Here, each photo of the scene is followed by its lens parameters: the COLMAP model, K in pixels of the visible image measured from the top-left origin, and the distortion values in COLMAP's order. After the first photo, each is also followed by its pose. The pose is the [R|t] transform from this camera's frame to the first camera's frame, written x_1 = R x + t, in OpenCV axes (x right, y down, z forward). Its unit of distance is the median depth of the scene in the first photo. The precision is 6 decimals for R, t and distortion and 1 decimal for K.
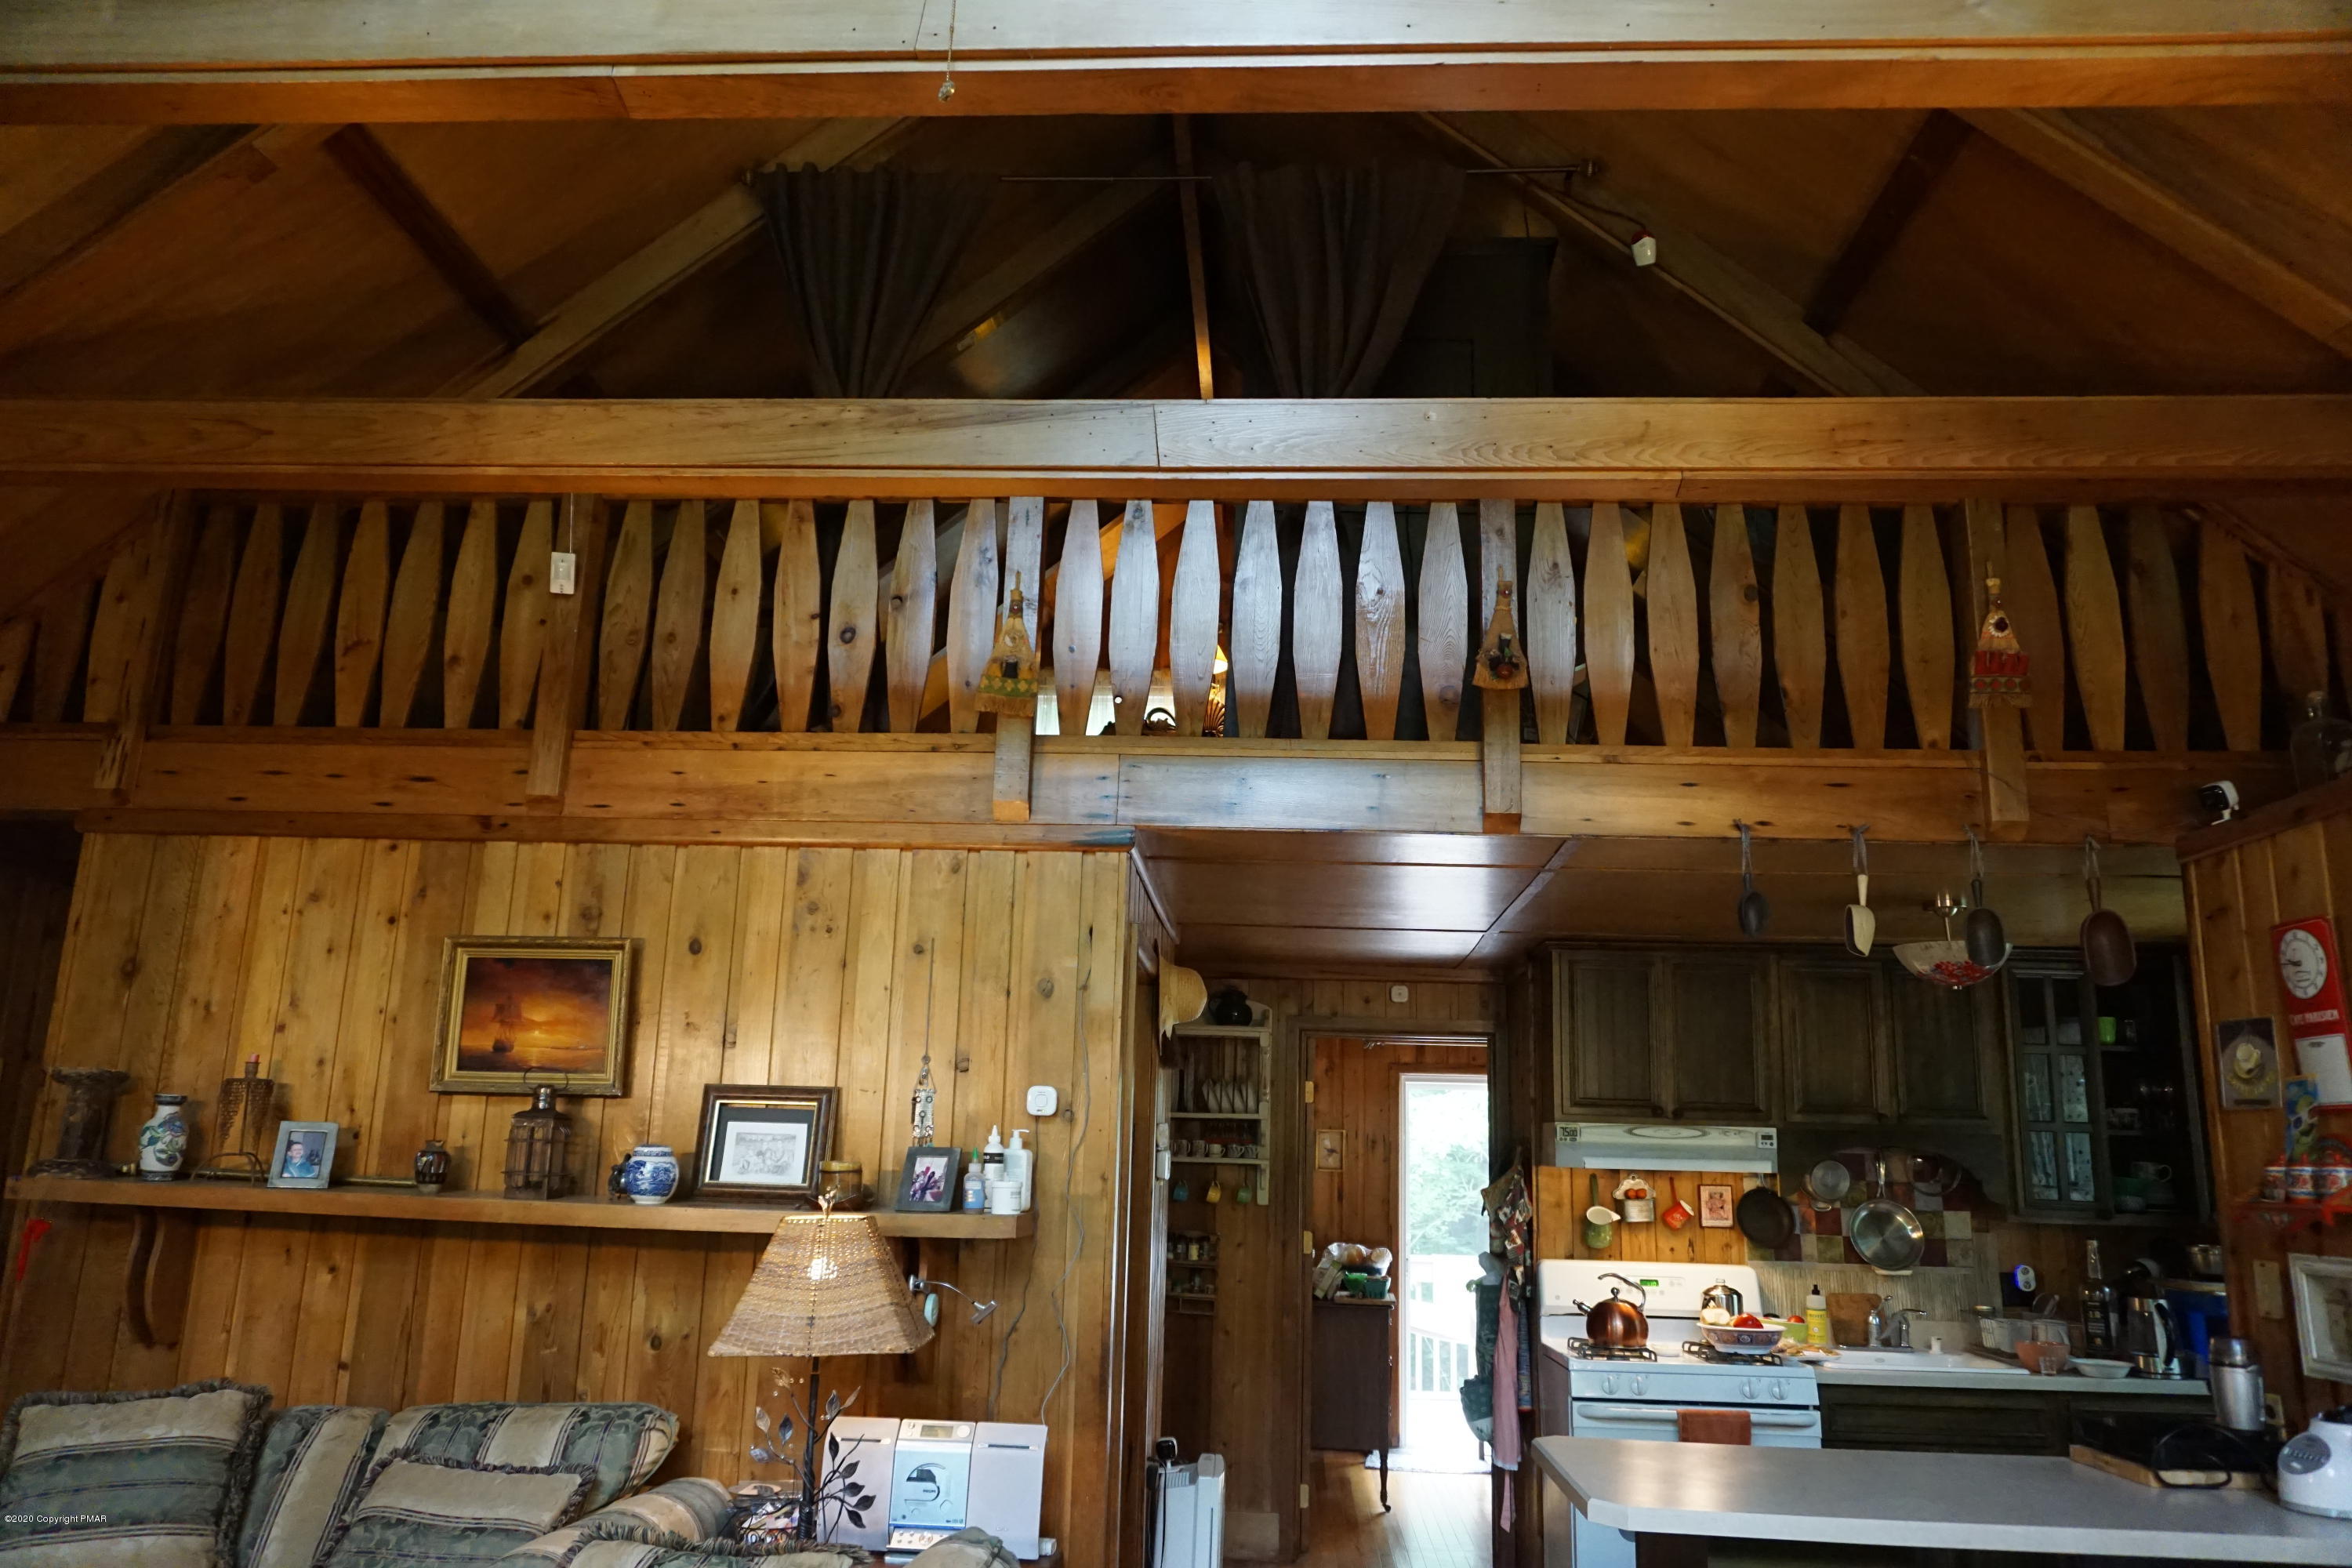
lens RADIAL K [[1575.0, 0, 1180.2], [0, 1575.0, 780.8], [0, 0, 1]] dist [-0.041336, 0.030577]
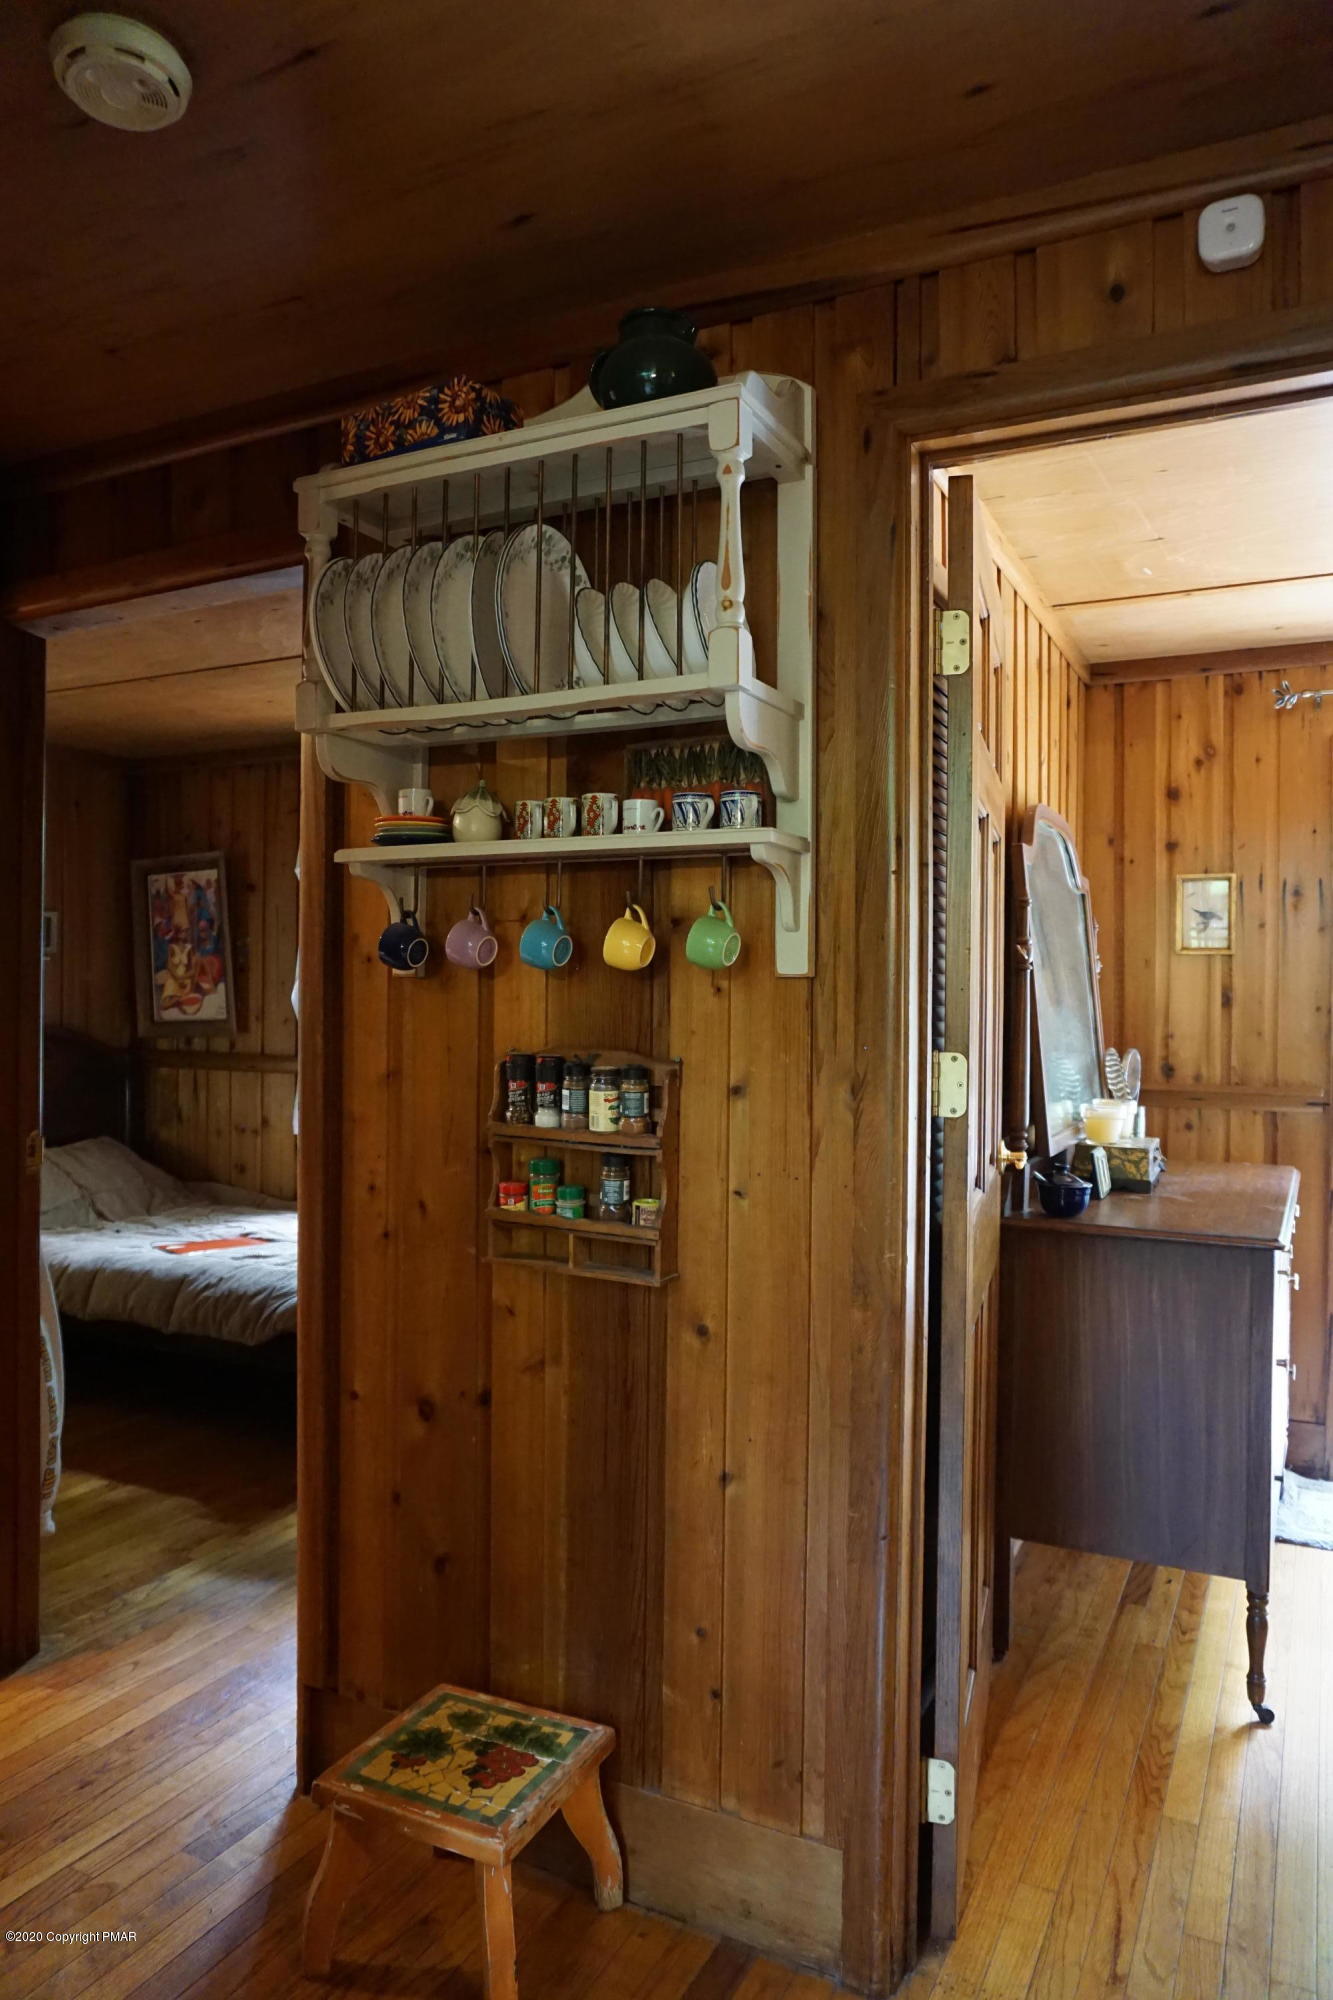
lens RADIAL K [[1339.2, 0, 676.7], [0, 1339.2, 996.5], [0, 0, 1]] dist [-0.041336, 0.030577]
pose [[0.925010, -0.023244, -0.379230, 0.156181], [0.103827, 0.975600, 0.193454, 0.247301], [0.365480, -0.218321, 0.904854, 0.834239]]
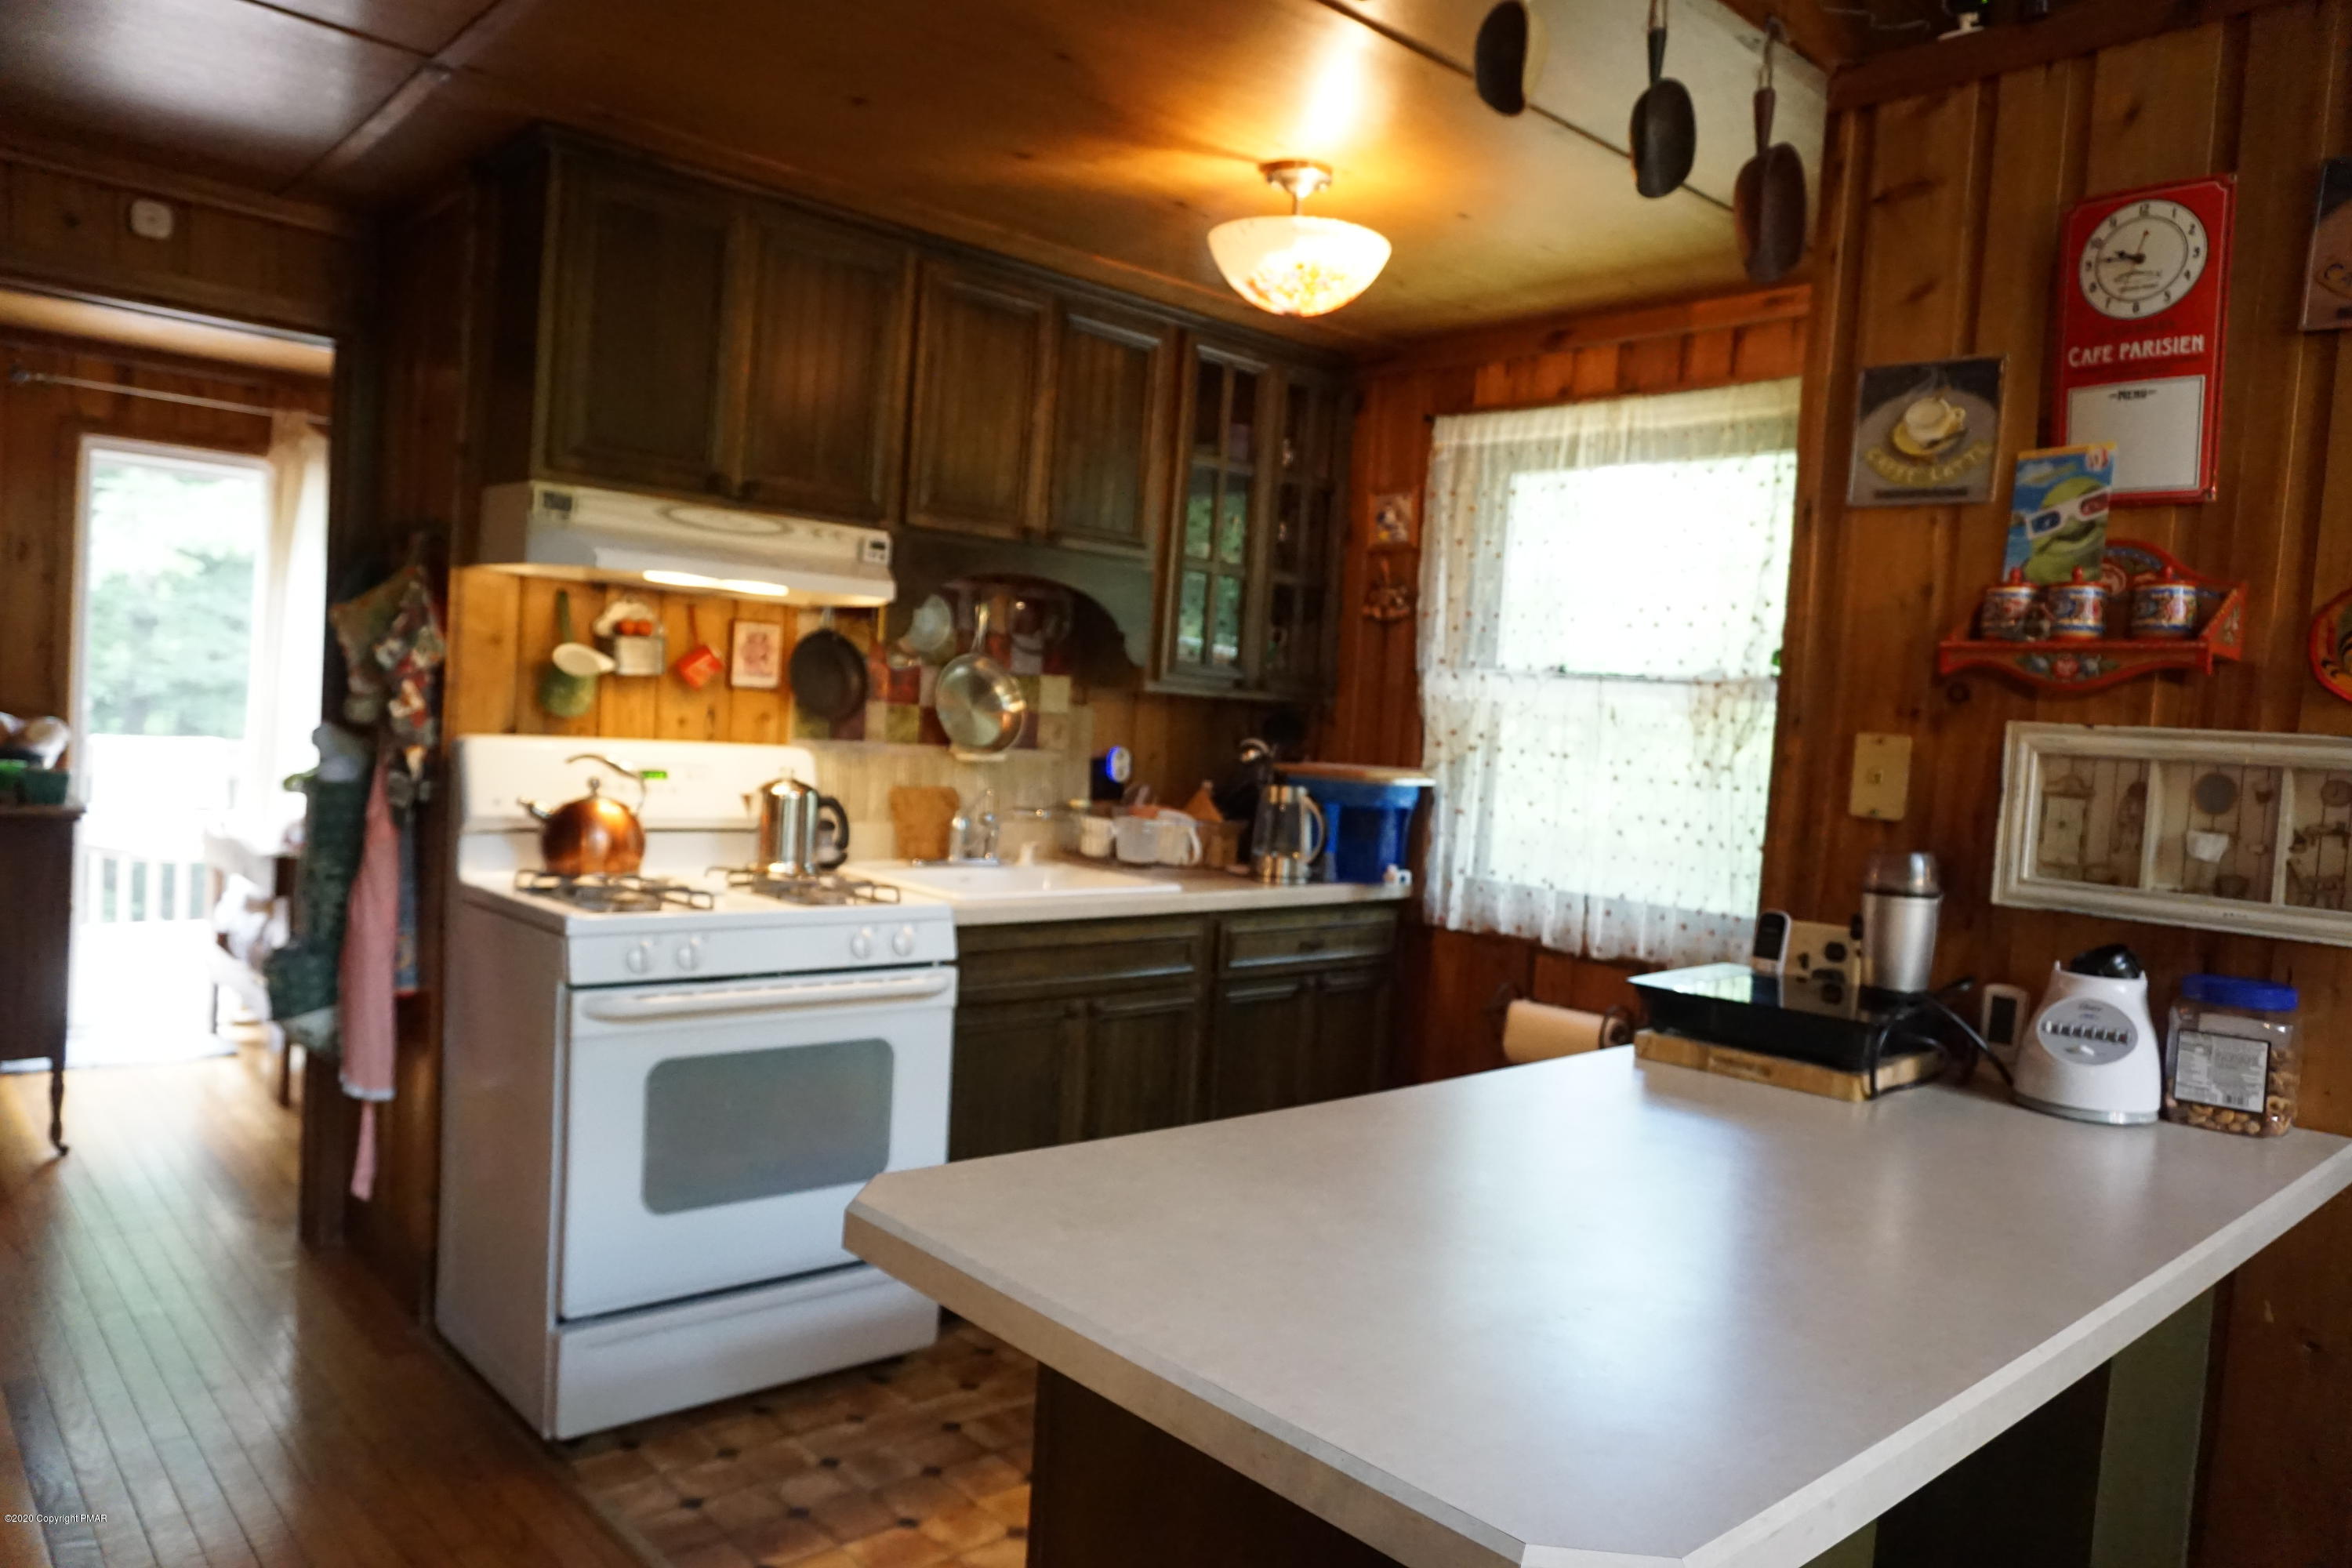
lens RADIAL K [[1575.0, 0, 1180.2], [0, 1575.0, 780.8], [0, 0, 1]] dist [-0.041336, 0.030577]
pose [[0.699880, -0.016592, 0.714067, 0.016355], [-0.206844, 0.952184, 0.224860, 0.146788], [-0.683654, -0.305076, 0.662983, 0.463659]]
